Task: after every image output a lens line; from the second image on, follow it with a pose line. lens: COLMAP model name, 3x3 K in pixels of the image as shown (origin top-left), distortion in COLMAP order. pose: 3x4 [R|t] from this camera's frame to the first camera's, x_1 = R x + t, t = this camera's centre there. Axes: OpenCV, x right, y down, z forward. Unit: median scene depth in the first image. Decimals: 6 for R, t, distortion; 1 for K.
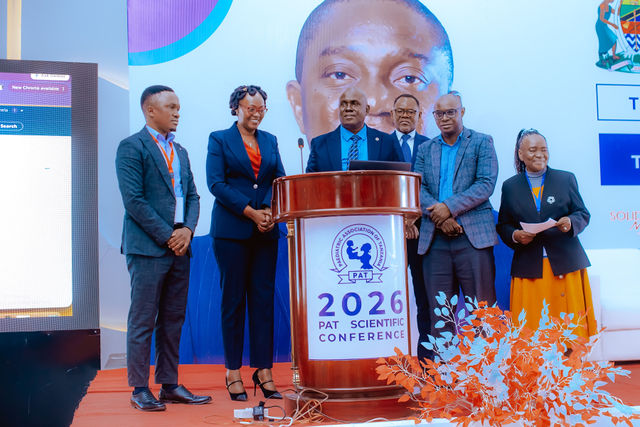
lens RADIAL K [[1009.1, 0, 351.9], [0, 1009.1, 197.7], [0, 0, 1]] dist [-0.137020, 0.048243]
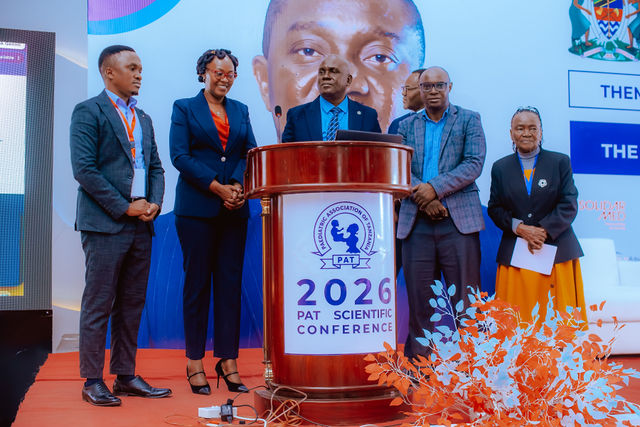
lens RADIAL K [[911.9, 0, 320.0], [0, 911.9, 213.5], [0, 0, 1]] dist [-0.142425, 0.073968]
pose [[0.999133, 0.023531, 0.034352, -0.042192], [-0.024425, 0.999368, 0.025830, 0.016261], [-0.033723, -0.026647, 0.999076, 0.202523]]
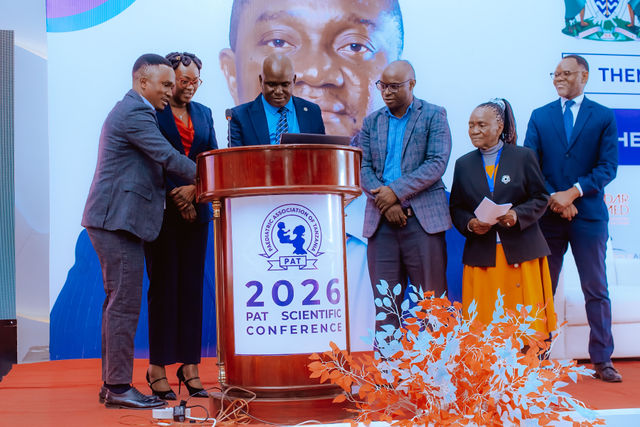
lens RADIAL K [[1073.6, 0, 263.0], [0, 1073.6, 212.8], [0, 0, 1]] dist [-0.140652, 0.061754]
pose [[0.999279, 0.003888, -0.037770, 0.017738], [-0.002803, 0.999583, 0.028741, 0.006594], [0.037866, -0.028615, 0.998873, 0.046947]]
